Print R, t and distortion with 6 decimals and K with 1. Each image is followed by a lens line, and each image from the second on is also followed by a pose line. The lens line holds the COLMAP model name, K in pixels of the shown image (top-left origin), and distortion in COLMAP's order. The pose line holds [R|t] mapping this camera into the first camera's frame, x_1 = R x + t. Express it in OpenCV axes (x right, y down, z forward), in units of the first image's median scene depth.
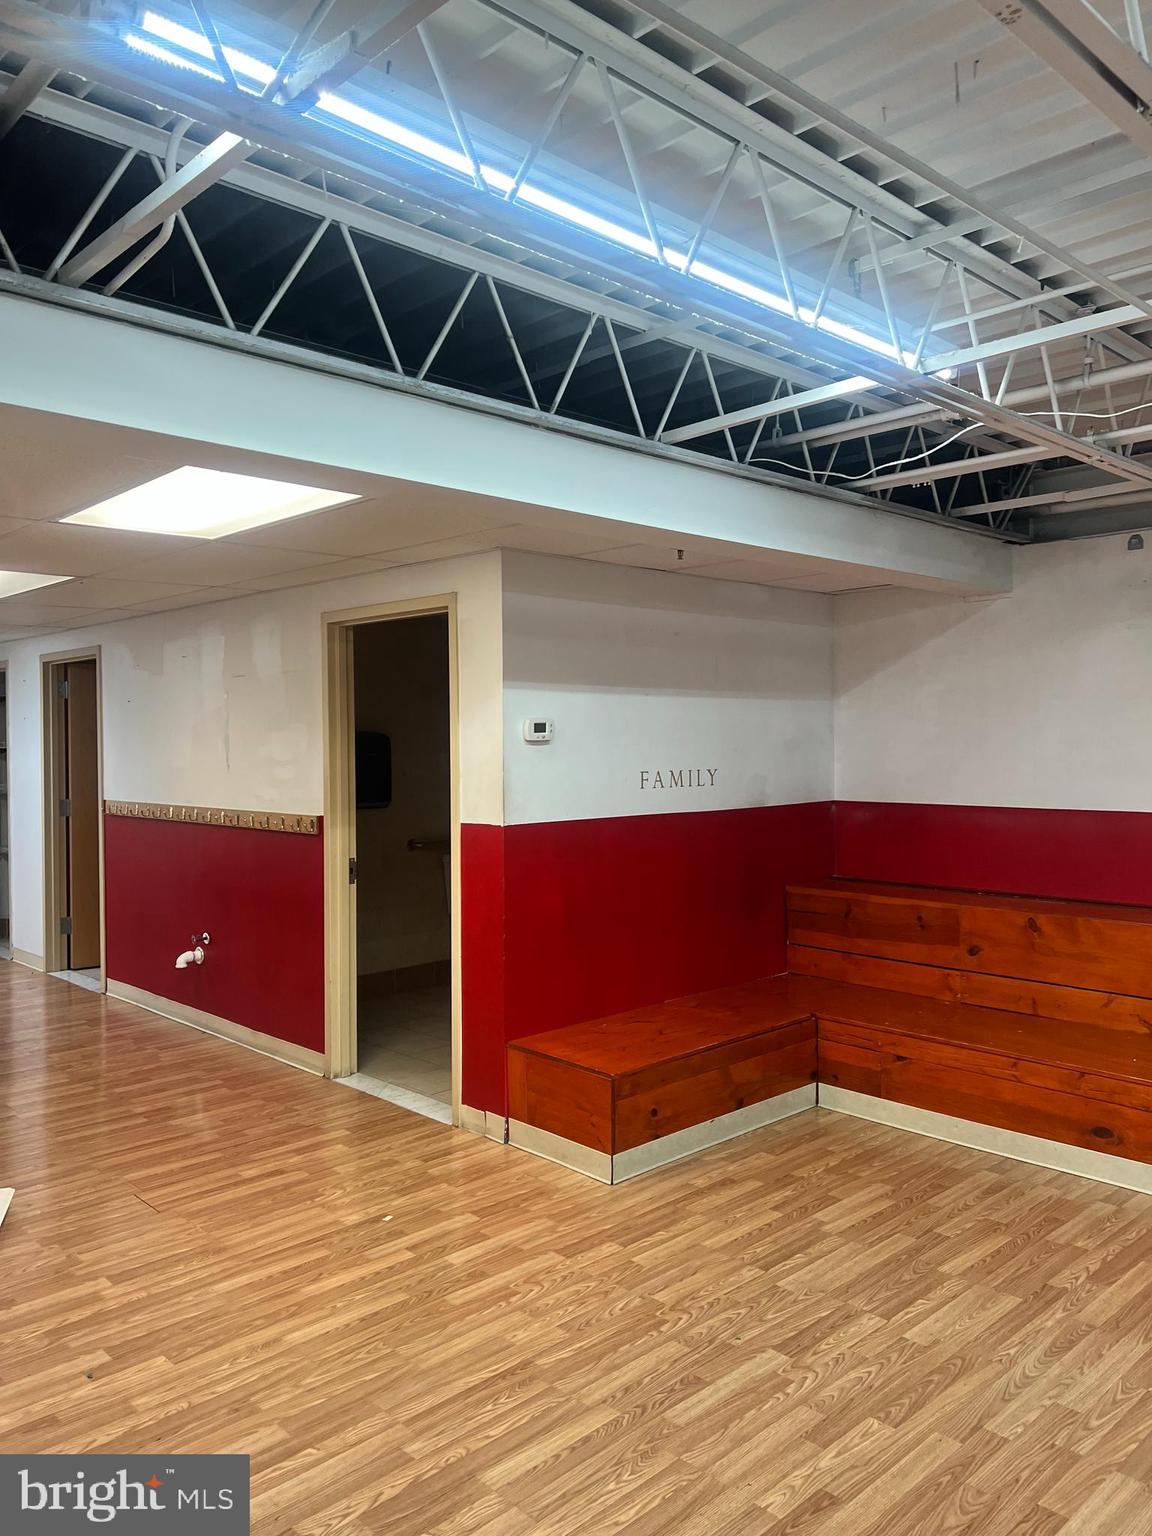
lens RADIAL K [[1136.7, 0, 598.2], [0, 1136.7, 738.5], [0, 0, 1]] dist [0.056597, -0.041858]
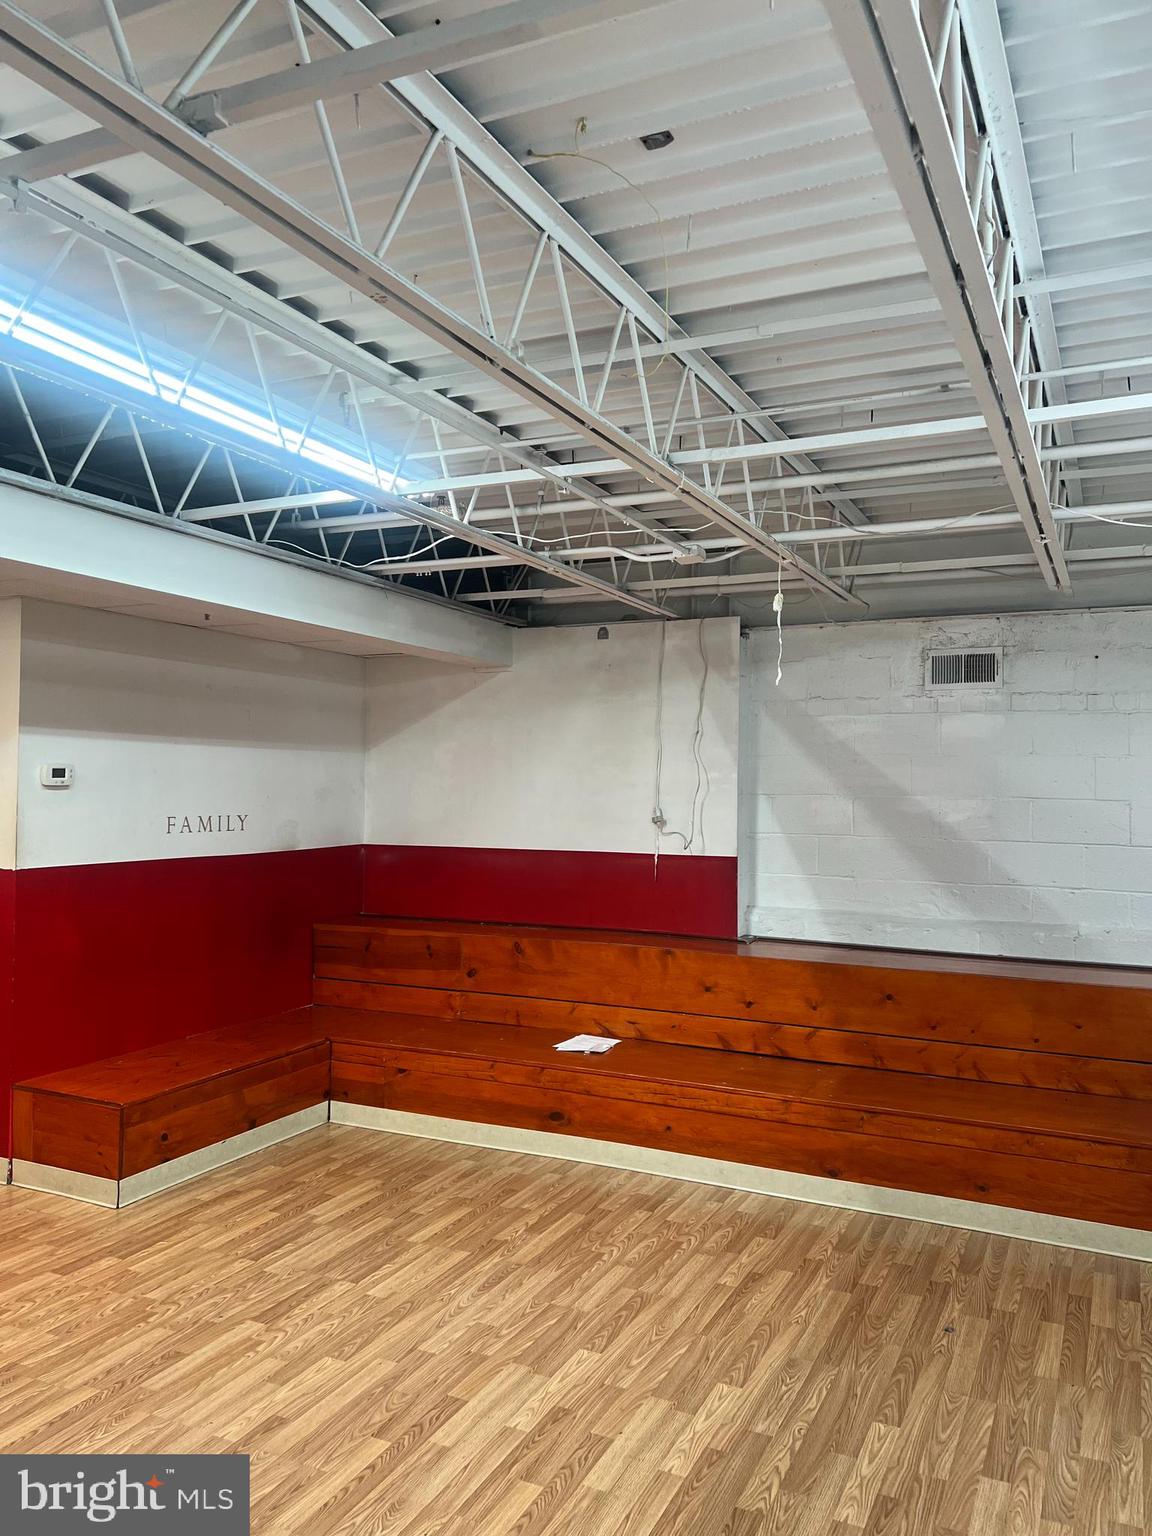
lens RADIAL K [[1147.7, 0, 591.9], [0, 1147.7, 759.4], [0, 0, 1]] dist [0.066154, -0.072176]
pose [[0.938736, 0.027681, 0.343524, 0.045928], [-0.019773, 0.999453, -0.026503, -0.003995], [-0.344070, 0.018087, 0.938770, -0.175115]]
